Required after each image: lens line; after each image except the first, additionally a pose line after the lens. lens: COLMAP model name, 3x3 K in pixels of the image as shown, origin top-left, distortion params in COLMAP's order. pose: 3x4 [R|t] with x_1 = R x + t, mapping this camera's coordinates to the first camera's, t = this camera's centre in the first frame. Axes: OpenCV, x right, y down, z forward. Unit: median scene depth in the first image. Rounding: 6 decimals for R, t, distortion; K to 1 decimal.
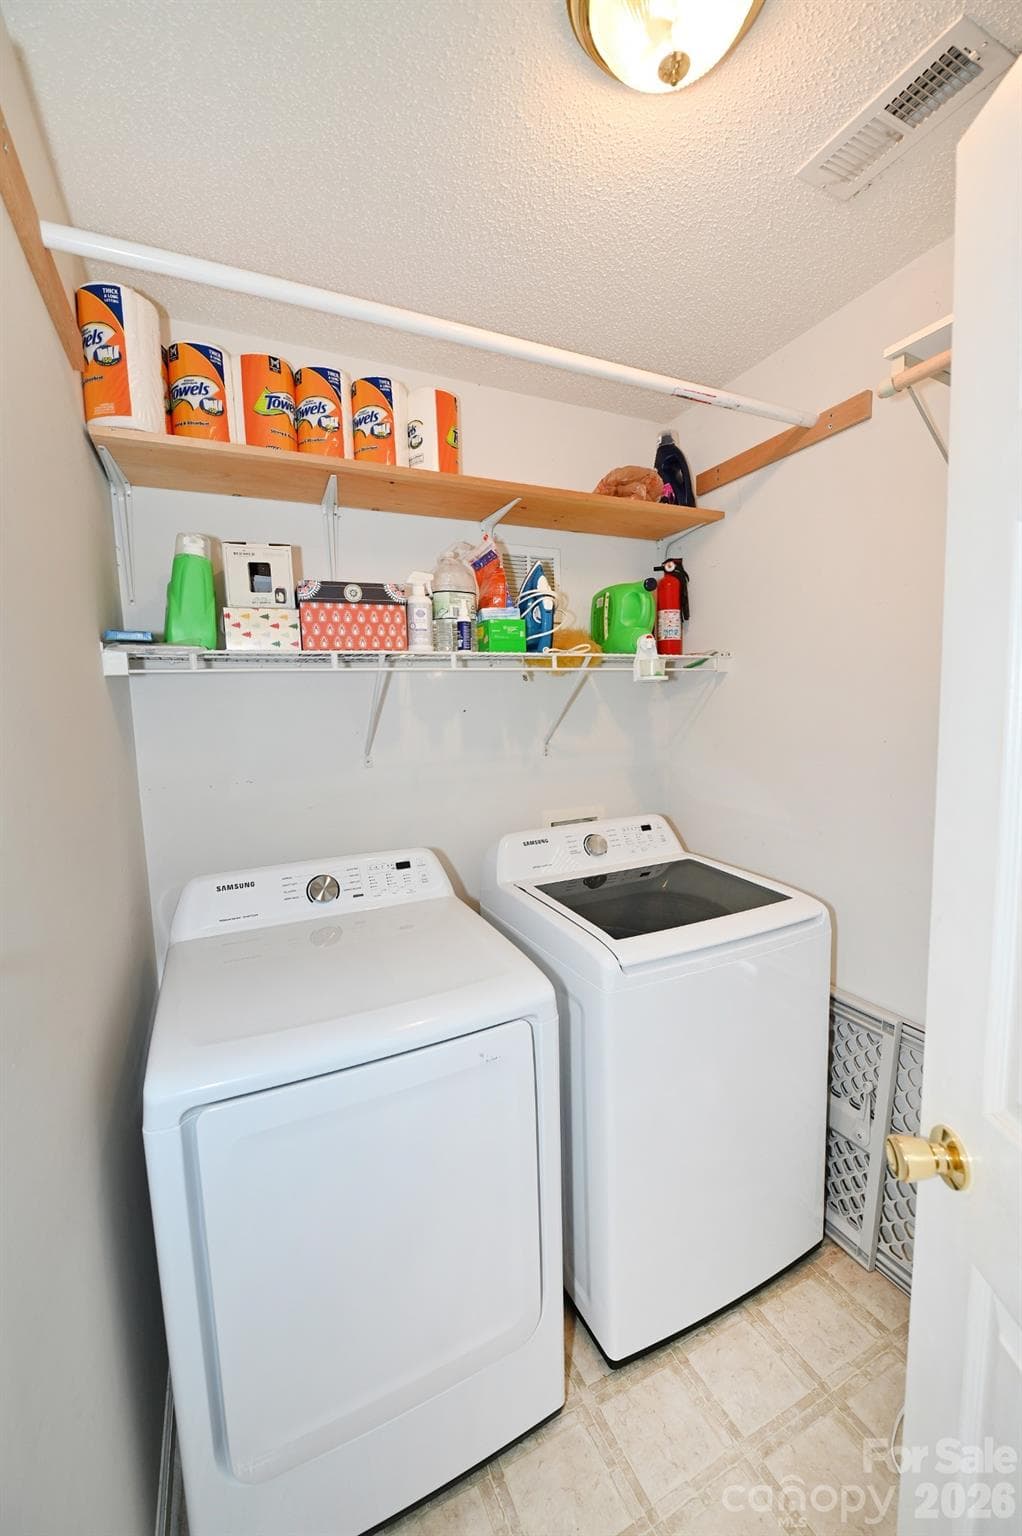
lens RADIAL K [[604.6, 0, 510.9], [0, 604.6, 765.7], [0, 0, 1]] dist [-0.006541, -0.000580]
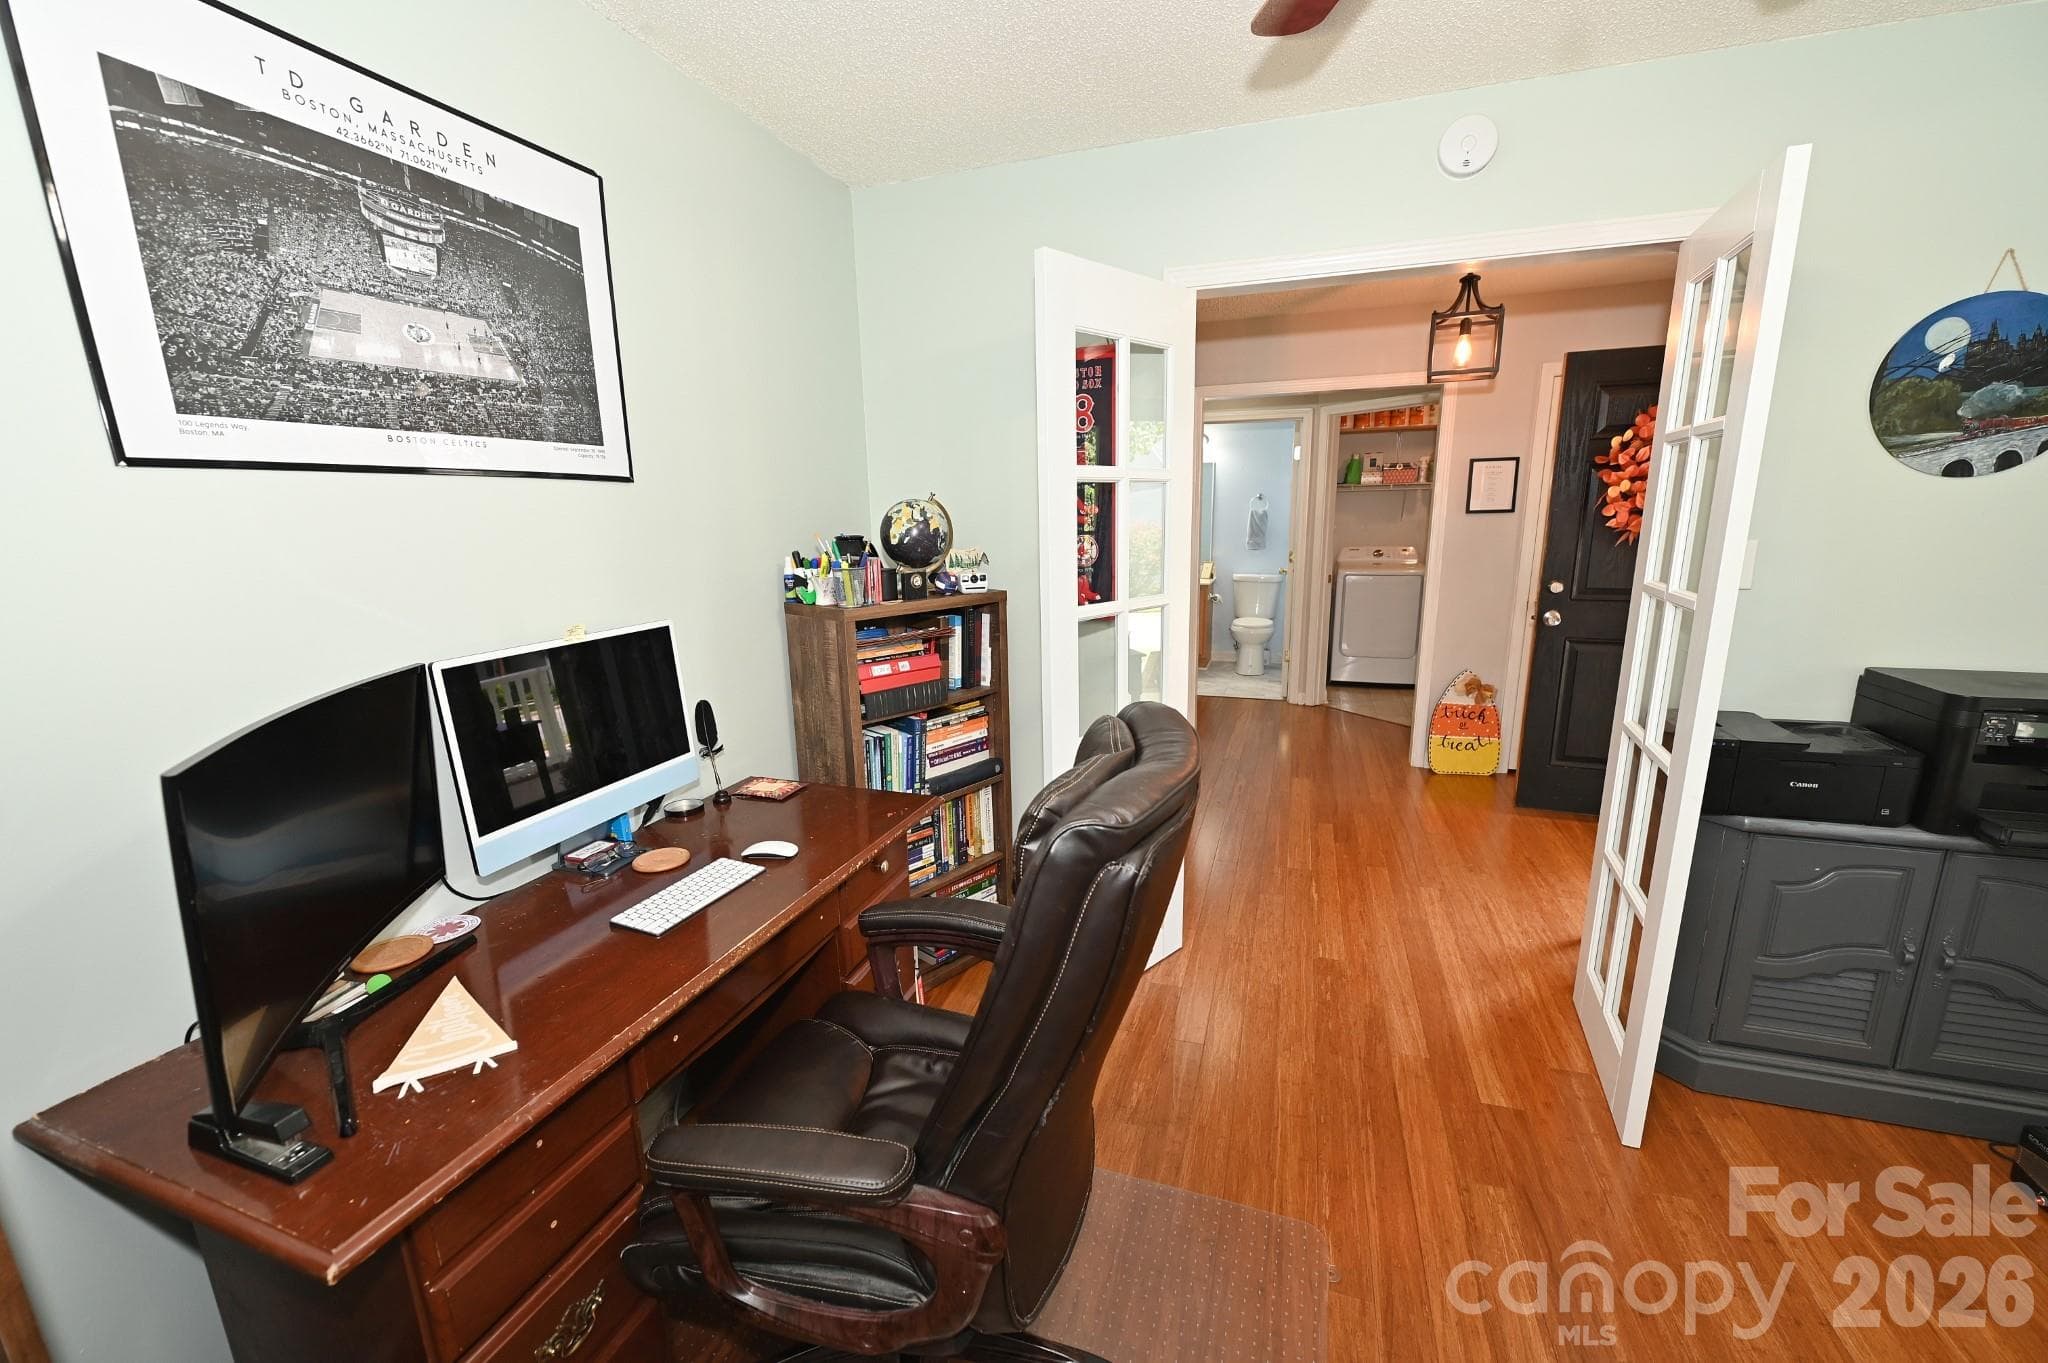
lens RADIAL K [[806.2, 0, 1027.0], [0, 806.2, 685.9], [0, 0, 1]] dist [-0.006541, -0.000580]
pose [[0.703296, 0.167136, -0.690970, 1.585333], [-0.085140, 0.984777, 0.151545, 0.422021], [0.705780, -0.047752, 0.706820, -3.717540]]
